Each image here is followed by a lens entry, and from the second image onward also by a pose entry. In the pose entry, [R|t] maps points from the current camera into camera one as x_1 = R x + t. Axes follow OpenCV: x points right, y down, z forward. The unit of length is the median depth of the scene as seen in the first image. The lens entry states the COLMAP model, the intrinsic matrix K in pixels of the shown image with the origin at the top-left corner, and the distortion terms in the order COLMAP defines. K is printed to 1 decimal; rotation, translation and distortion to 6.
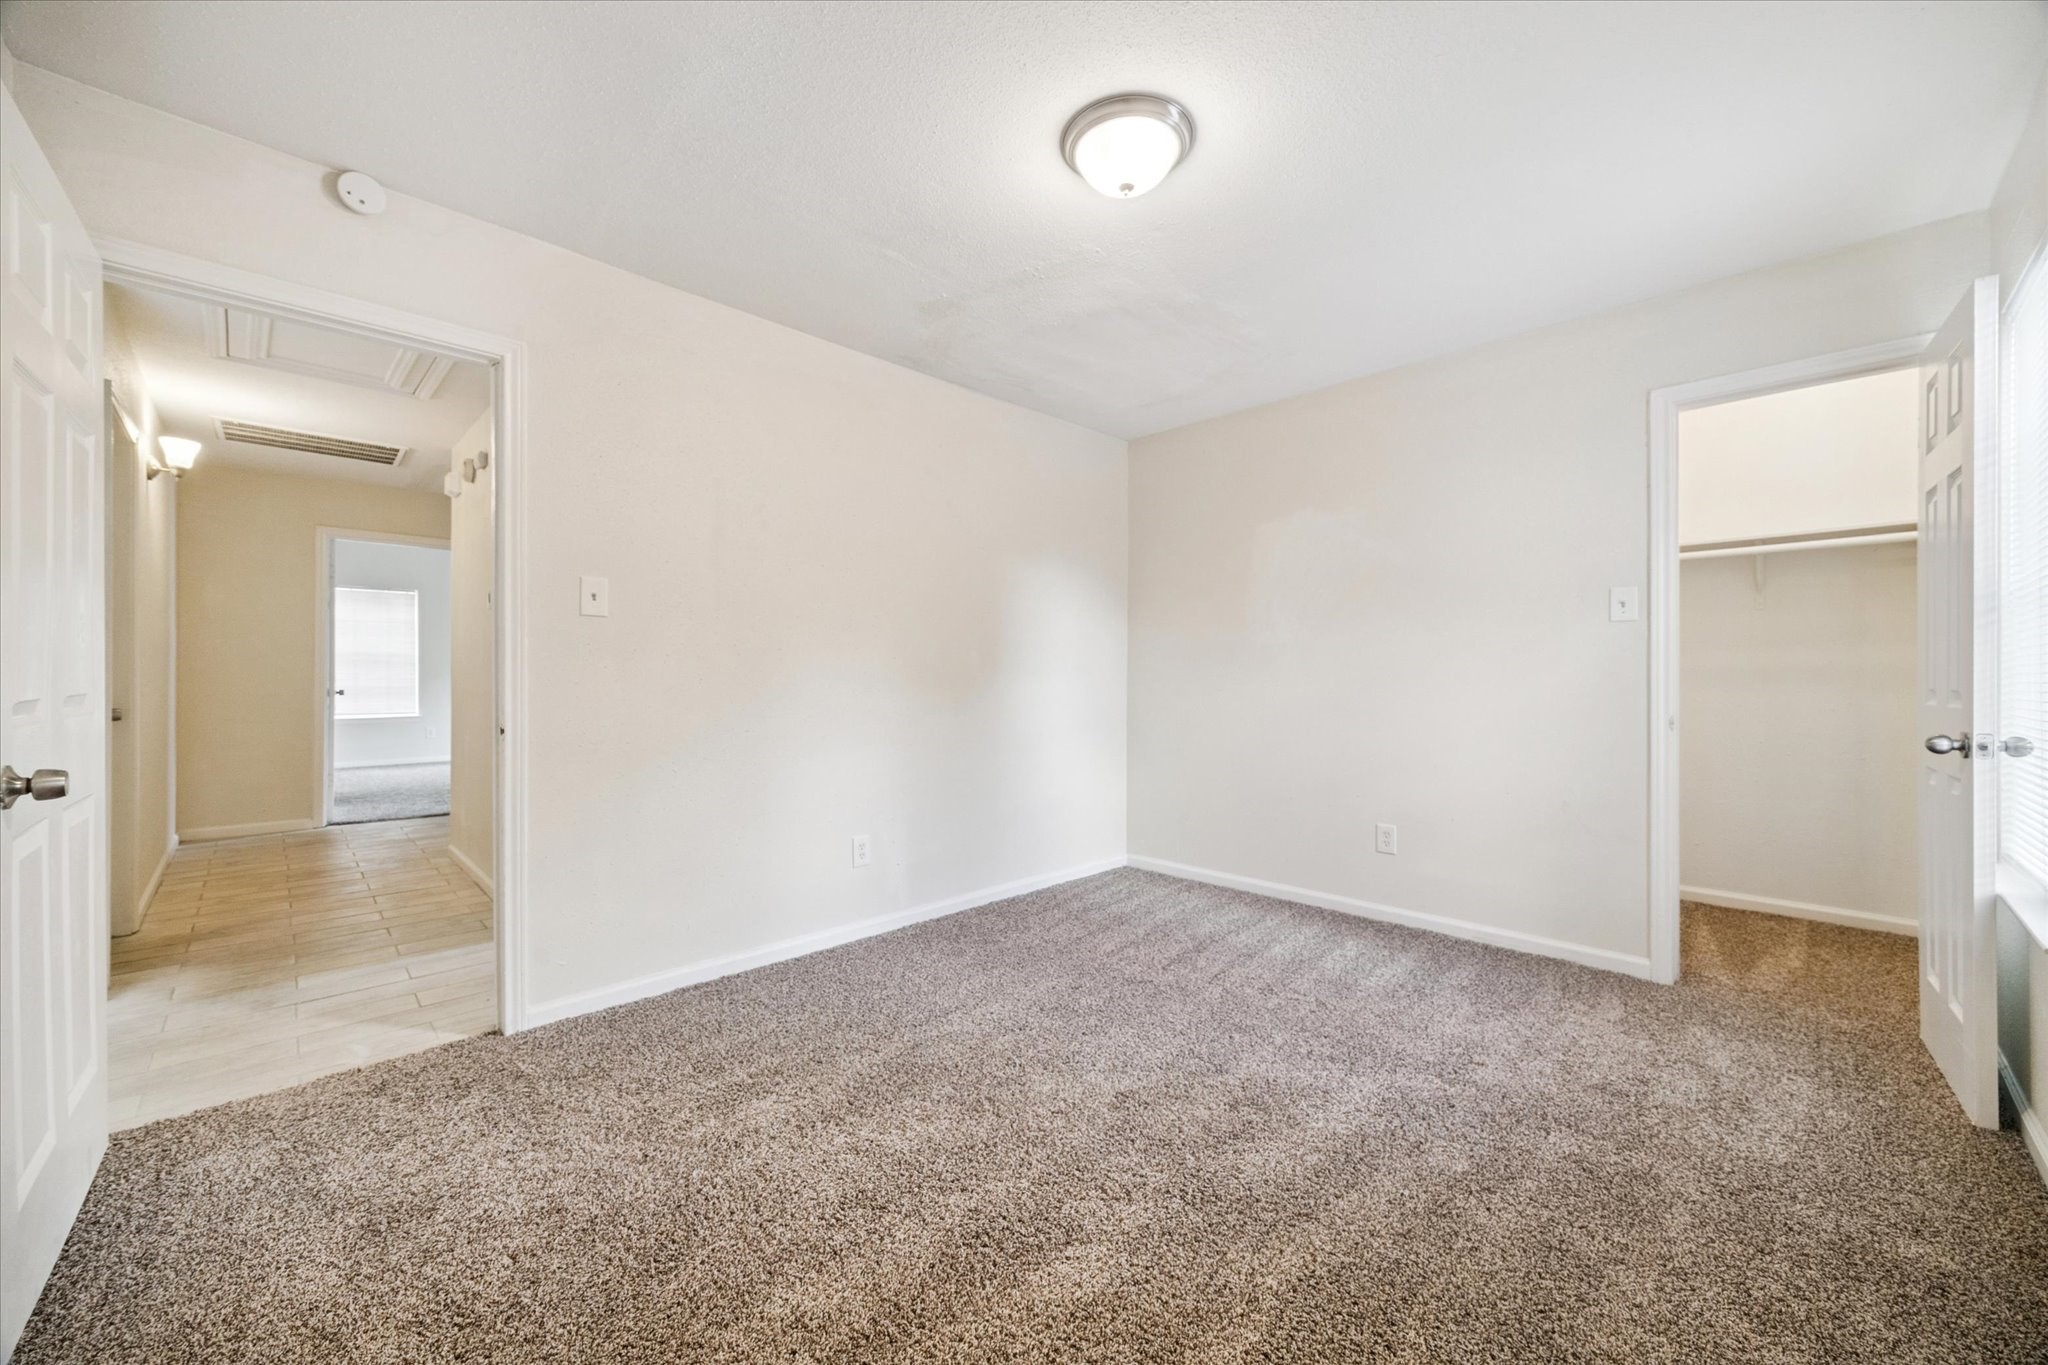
lens RADIAL K [[784.8, 0, 1030.2], [0, 784.8, 683.1], [0, 0, 1]] dist [-0.000628, -0.000021]
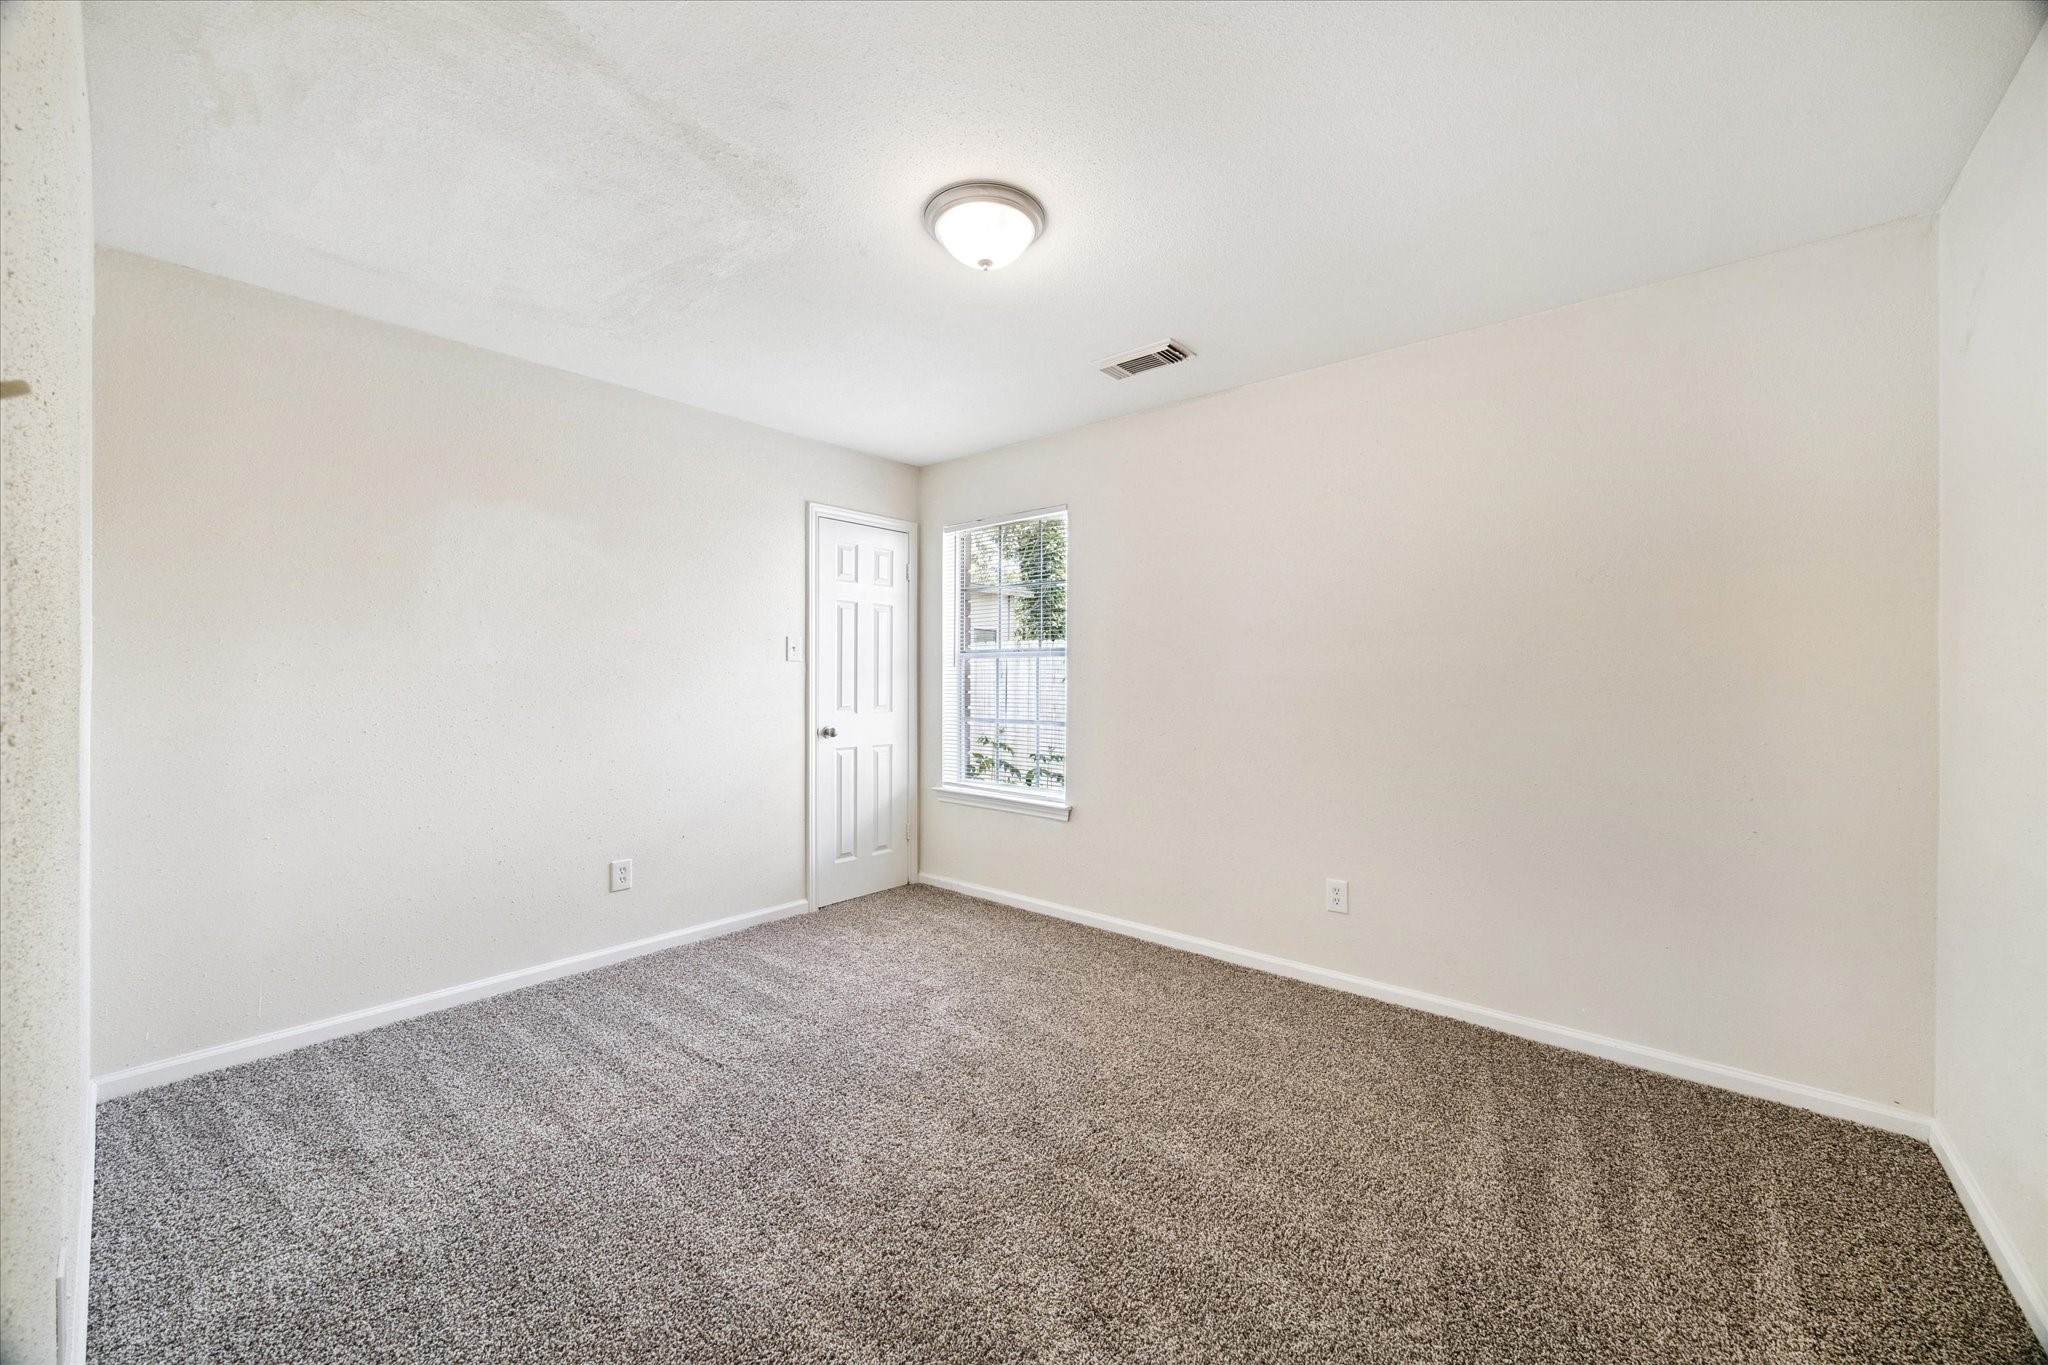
lens RADIAL K [[784.8, 0, 1030.3], [0, 784.8, 683.4], [0, 0, 1]] dist [-0.000628, -0.000021]
pose [[-0.130506, -0.000457, 0.991447, -0.681474], [-0.000180, 1.000000, 0.000438, -0.040769], [-0.991448, -0.000122, -0.130506, 0.782000]]
